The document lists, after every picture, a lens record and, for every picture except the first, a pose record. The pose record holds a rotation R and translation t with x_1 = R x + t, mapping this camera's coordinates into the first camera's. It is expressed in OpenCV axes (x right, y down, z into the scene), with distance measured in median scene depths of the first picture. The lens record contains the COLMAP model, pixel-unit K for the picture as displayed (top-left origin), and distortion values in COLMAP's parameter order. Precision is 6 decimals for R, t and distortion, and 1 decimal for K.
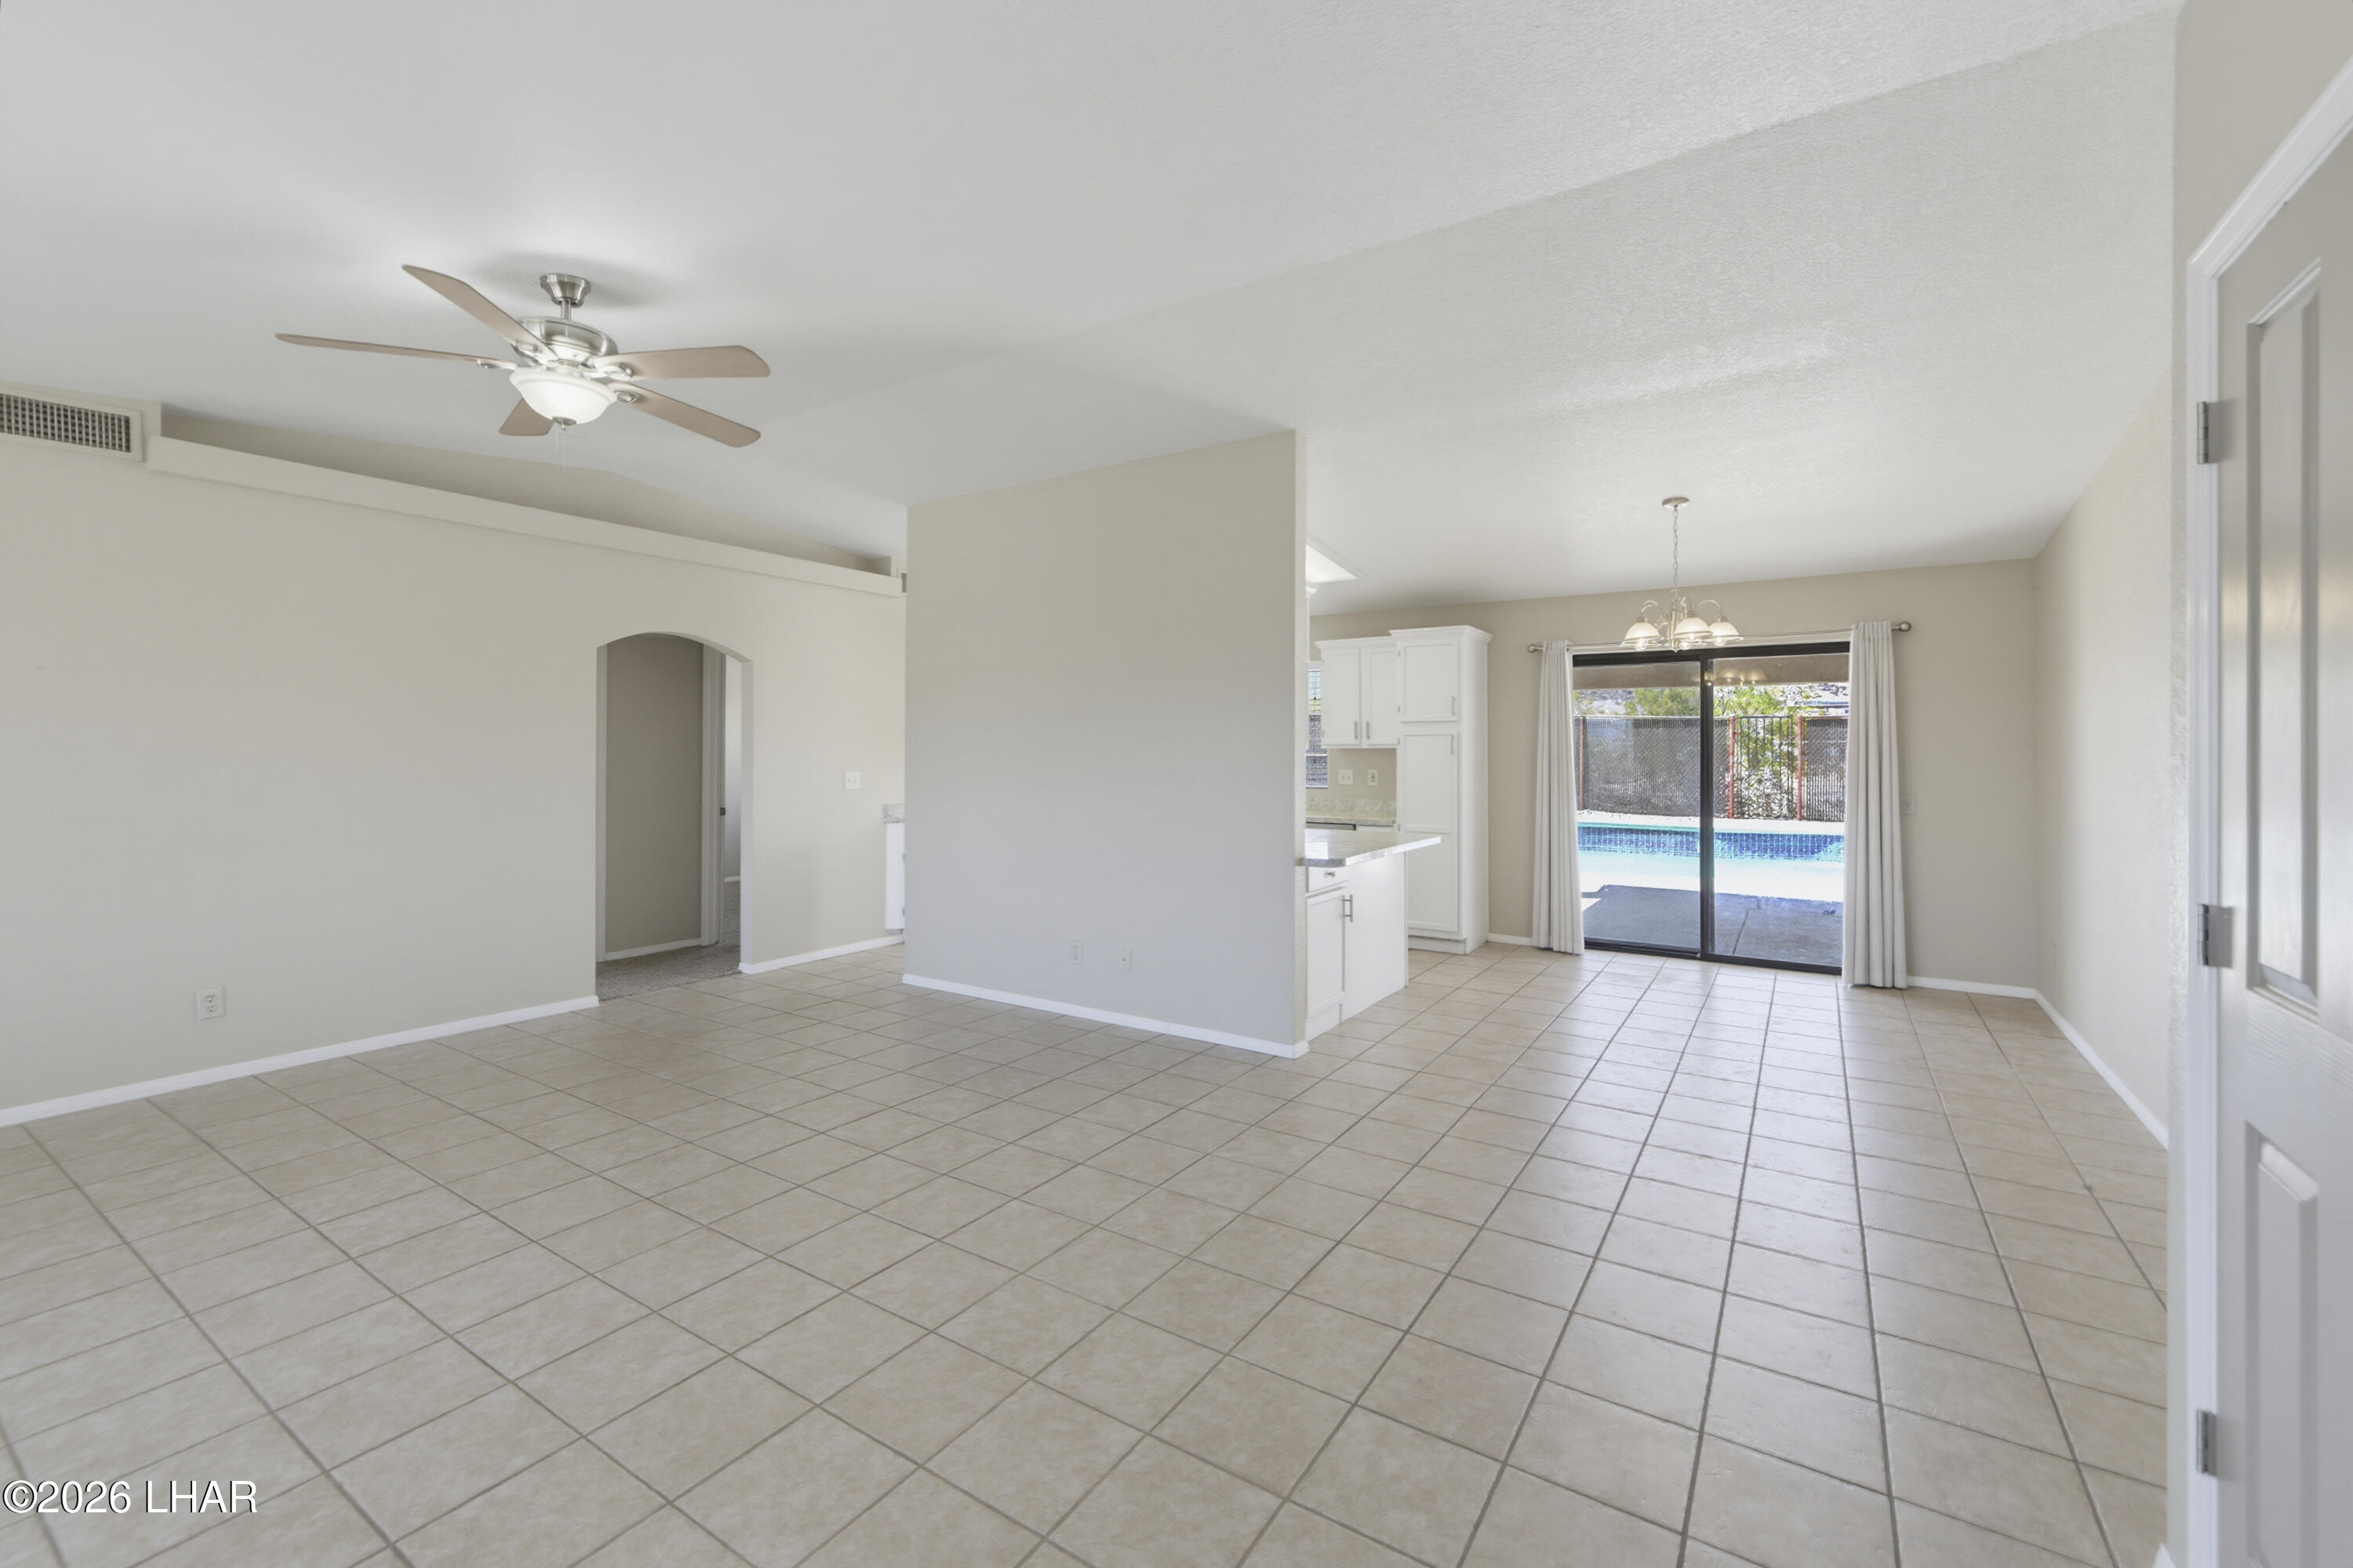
lens RADIAL K [[982.0, 0, 1187.2], [0, 982.0, 744.8], [0, 0, 1]] dist [-0.001397, -0.000029]
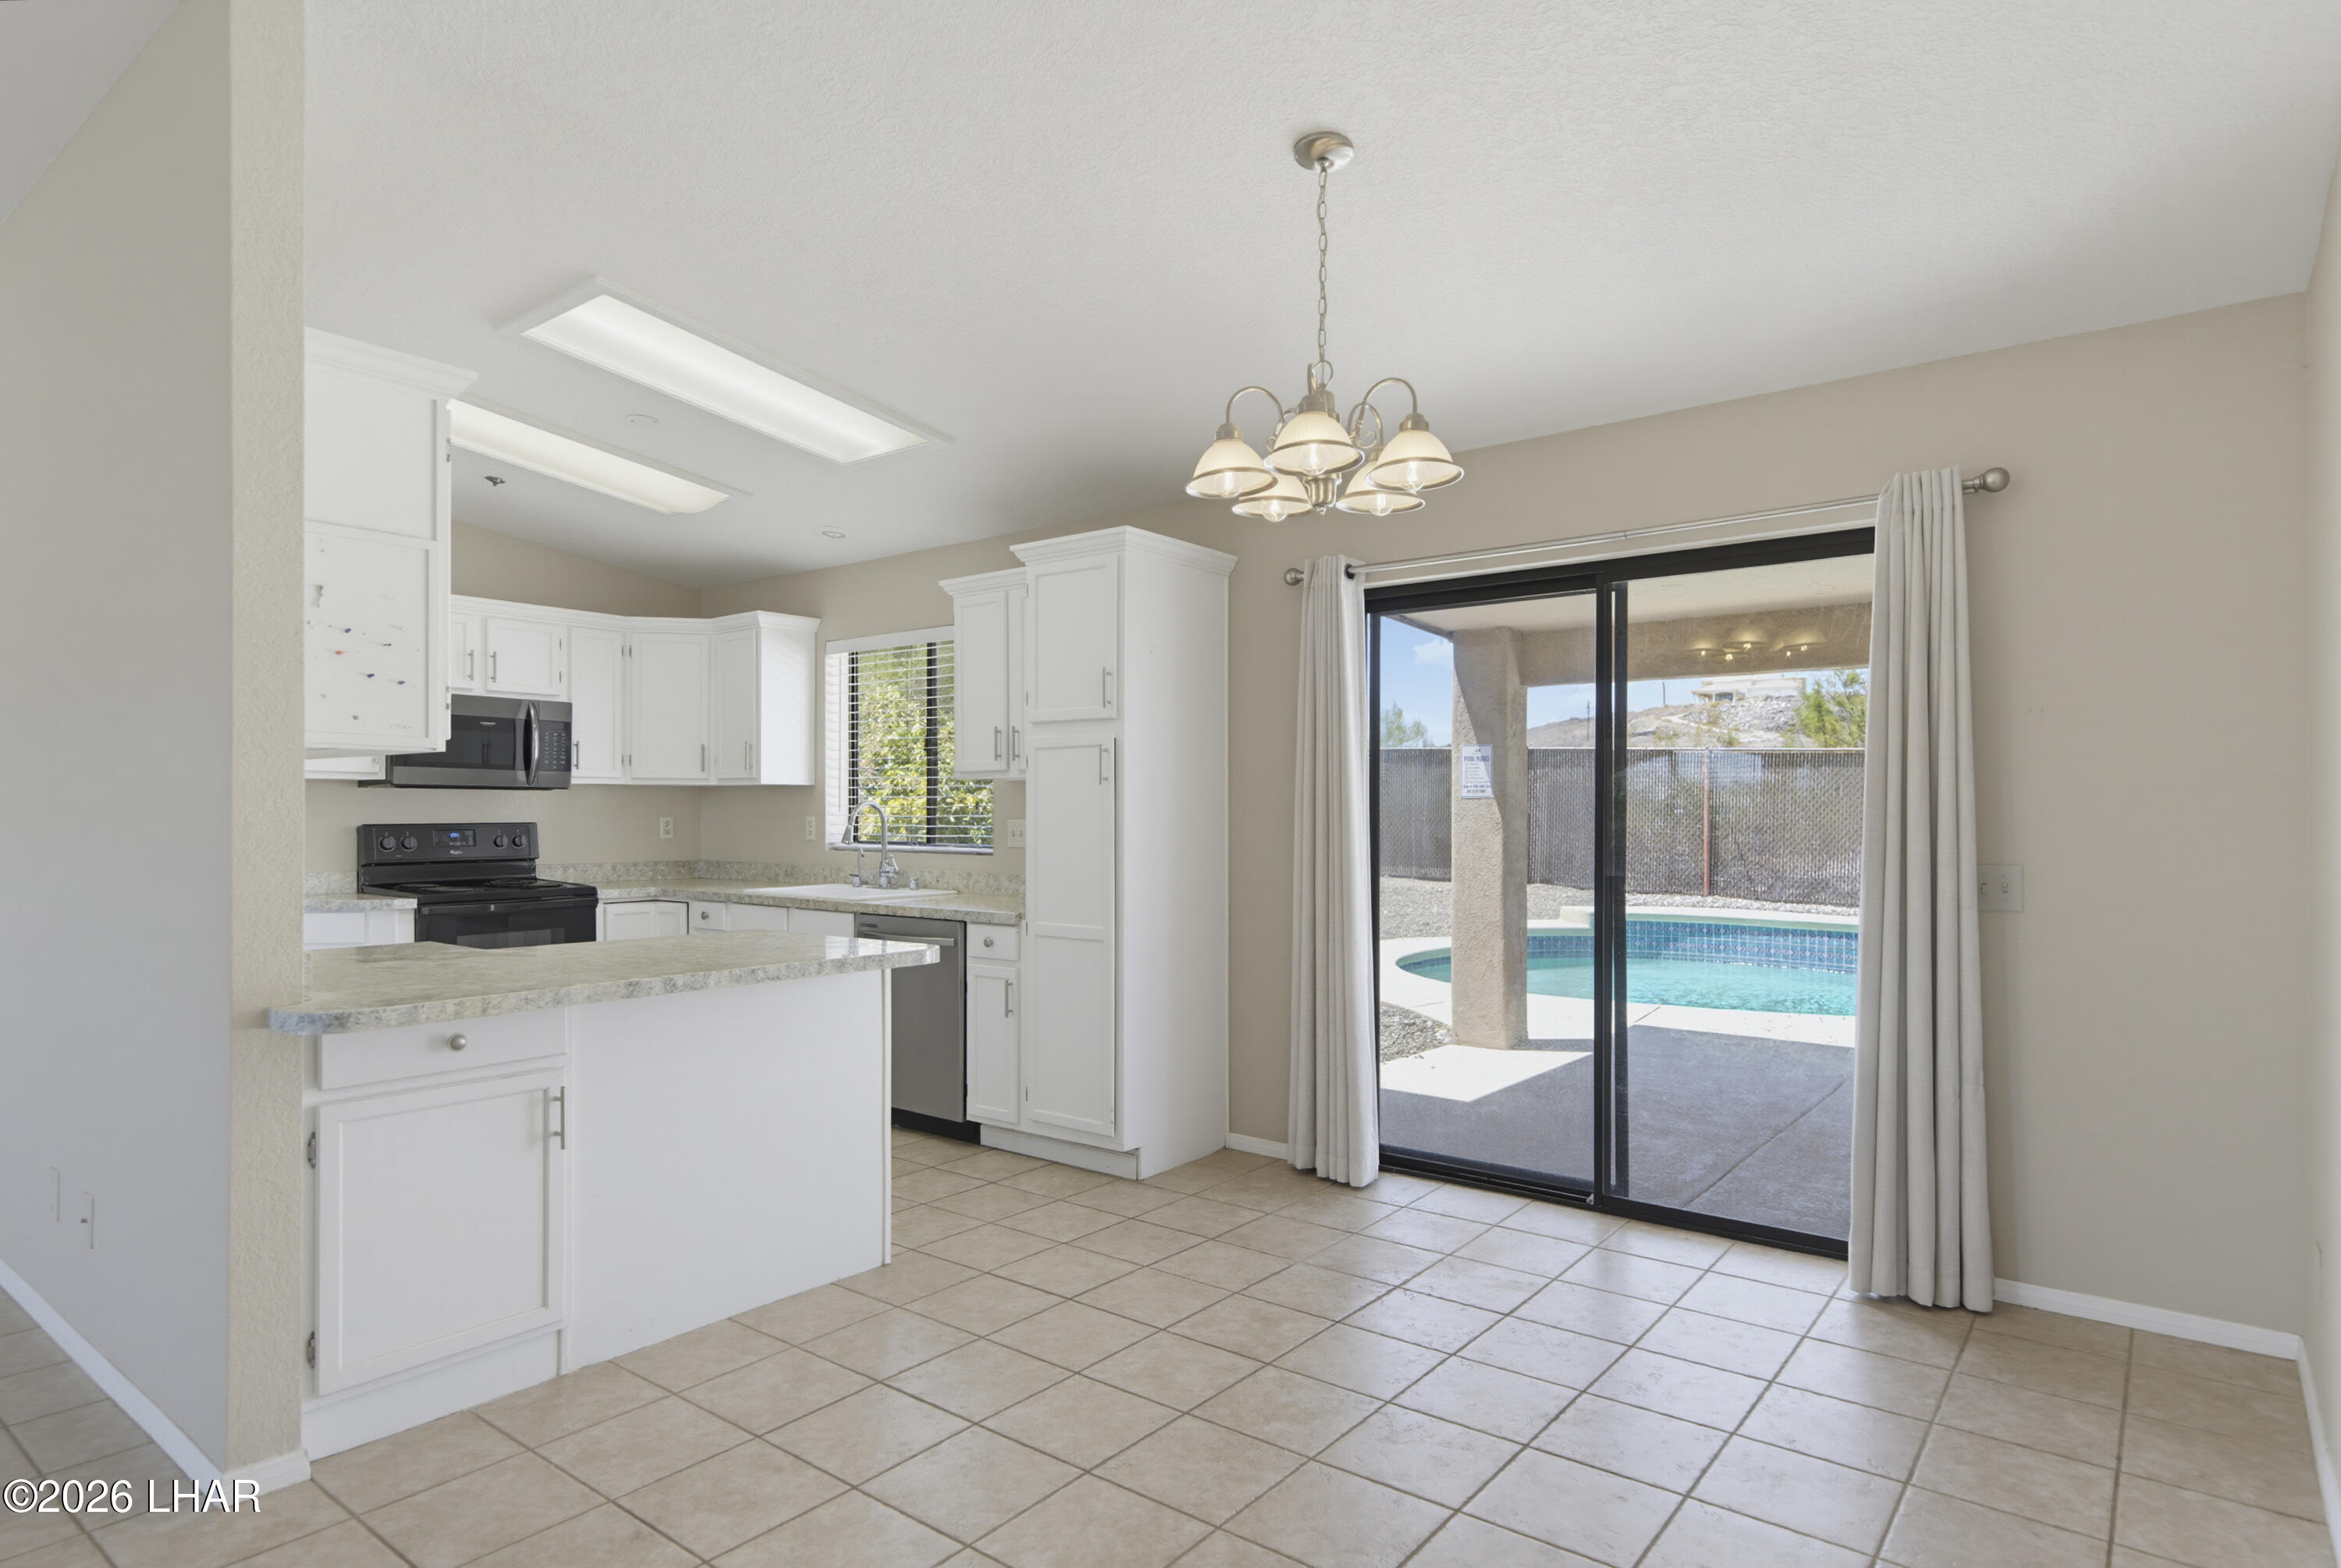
lens RADIAL K [[1293.3, 0, 1173.5], [0, 1293.3, 811.3], [0, 0, 1]] dist [0.001473, 0.000262]
pose [[0.995803, 0.000491, -0.091526, 0.425297], [-0.000205, 0.999995, 0.003136, 0.025235], [0.091527, -0.003104, 0.995798, 0.396973]]
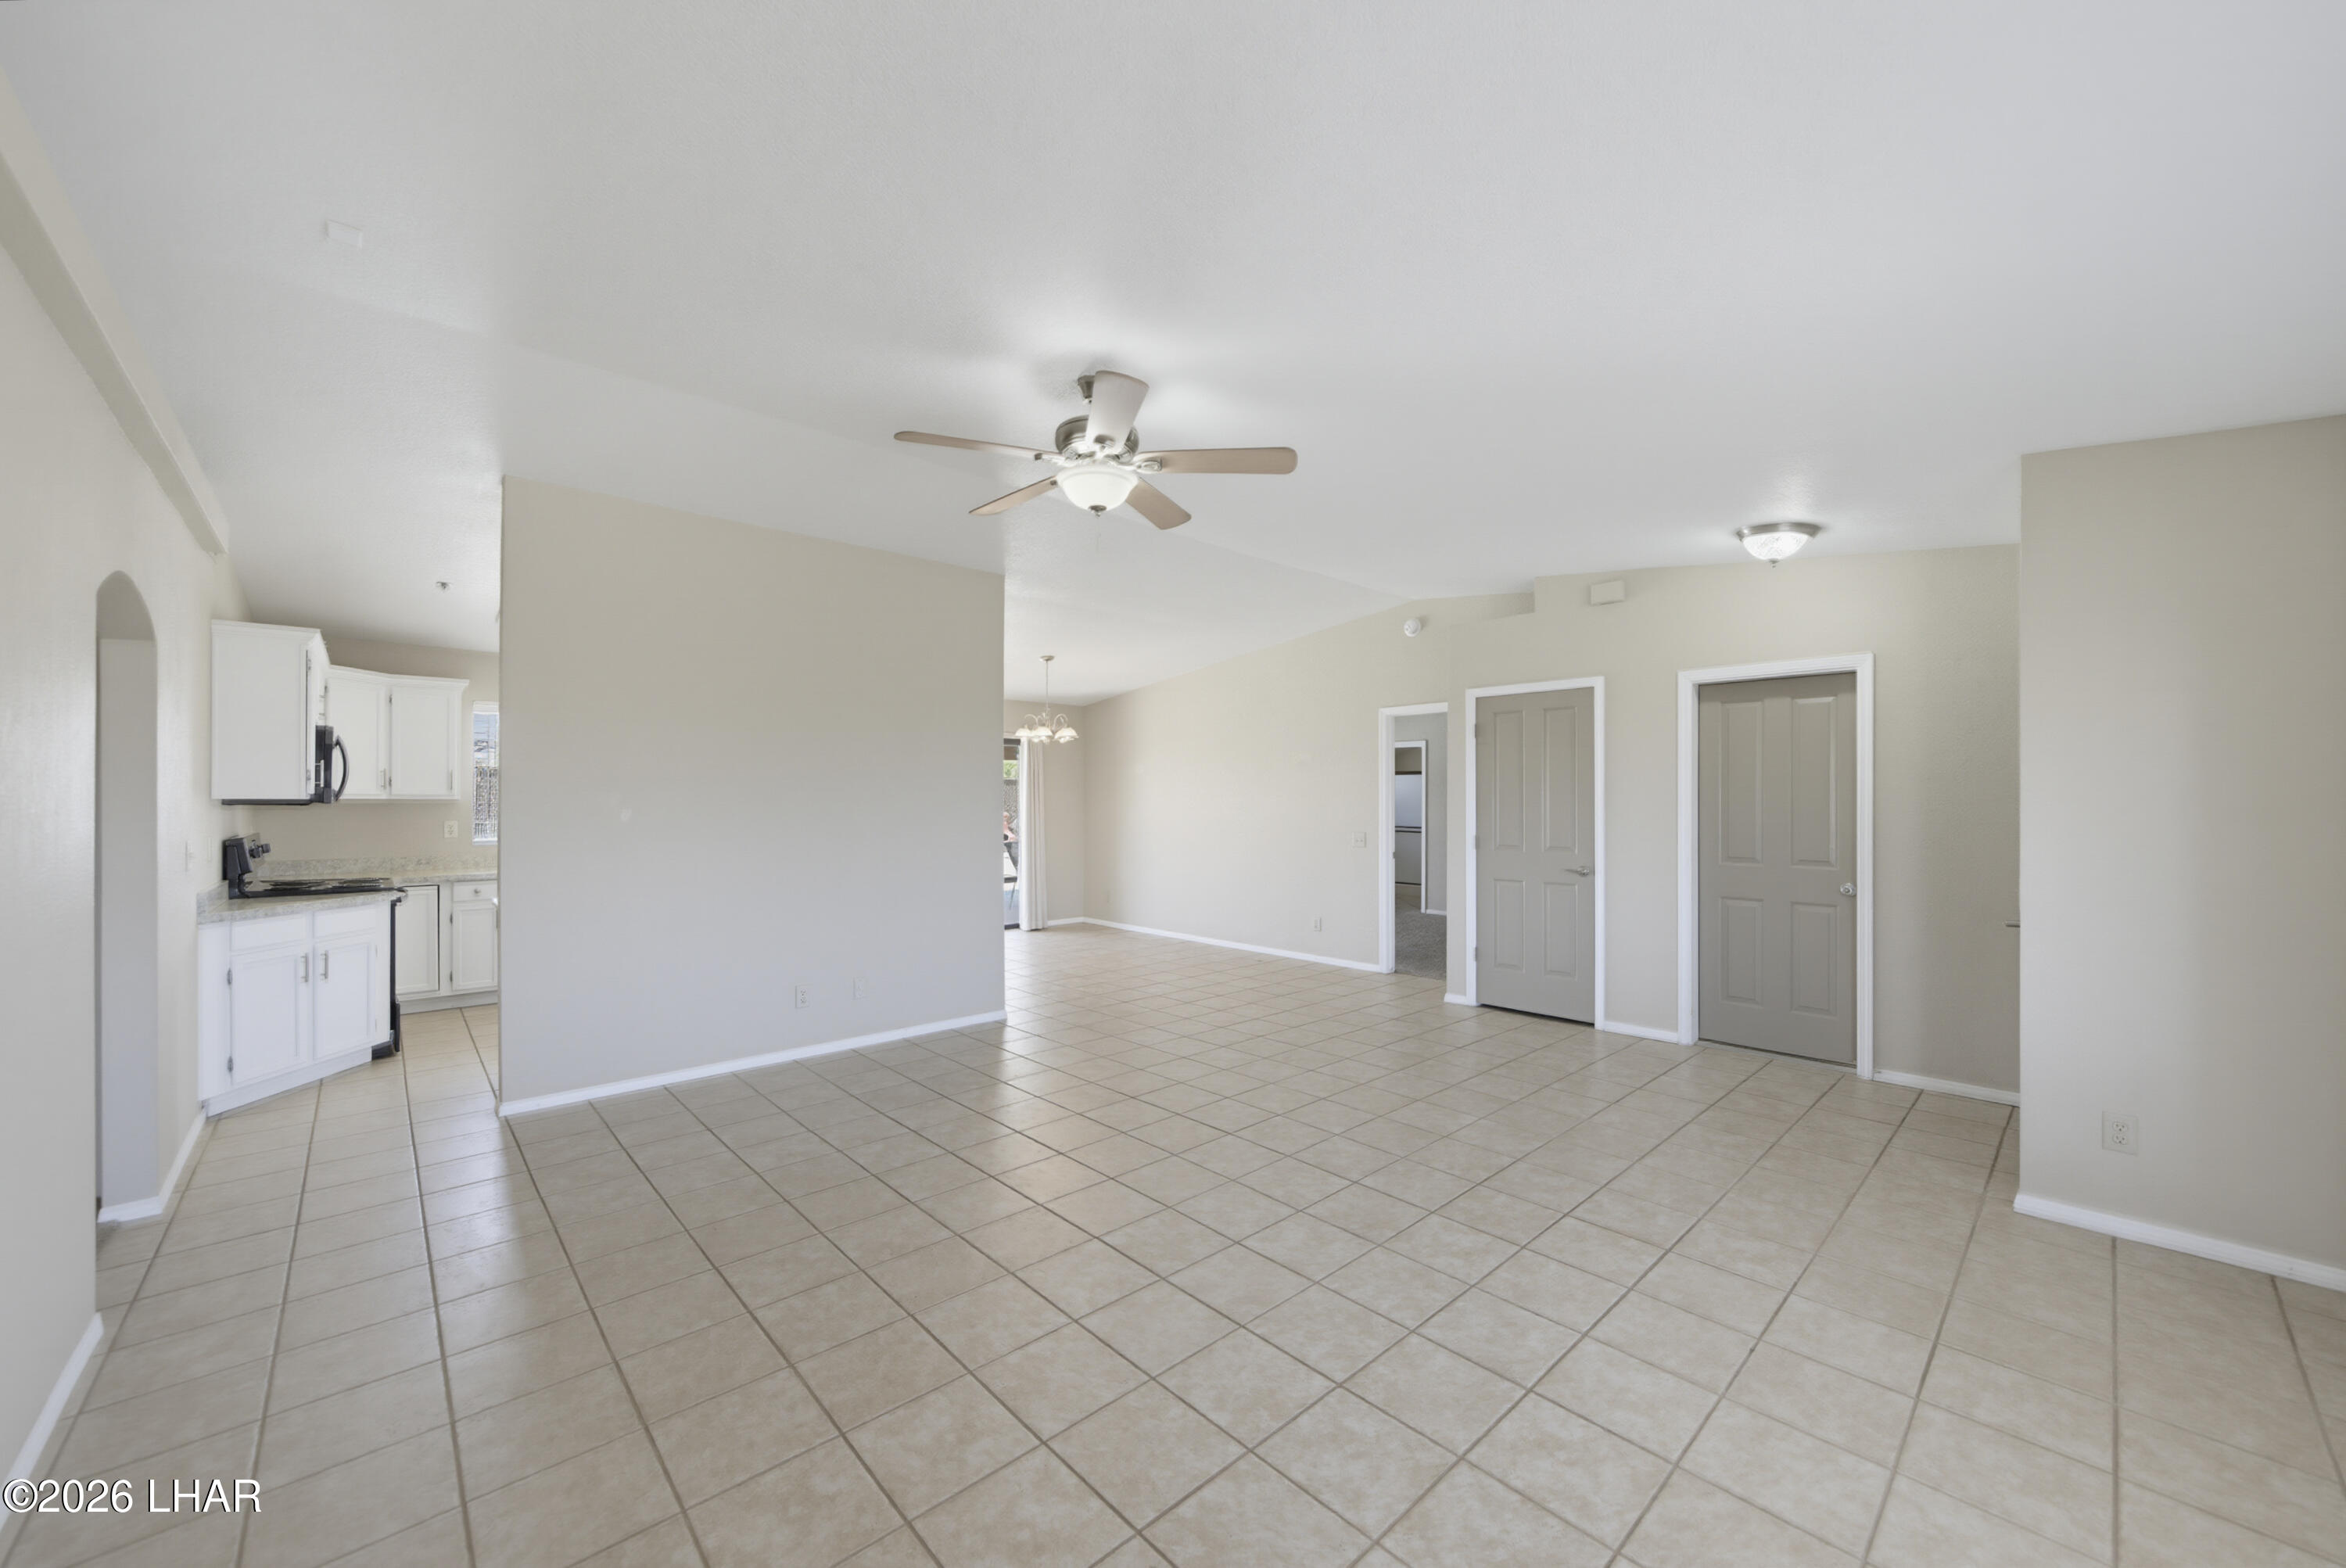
lens RADIAL K [[869.9, 0, 1173.4], [0, 869.9, 795.8], [0, 0, 1]] dist [0.001974, 0.000133]
pose [[0.247857, 0.003716, 0.968790, -0.826189], [-0.003305, 0.999990, -0.002990, -0.000768], [-0.968791, -0.002460, 0.247867, 0.351004]]
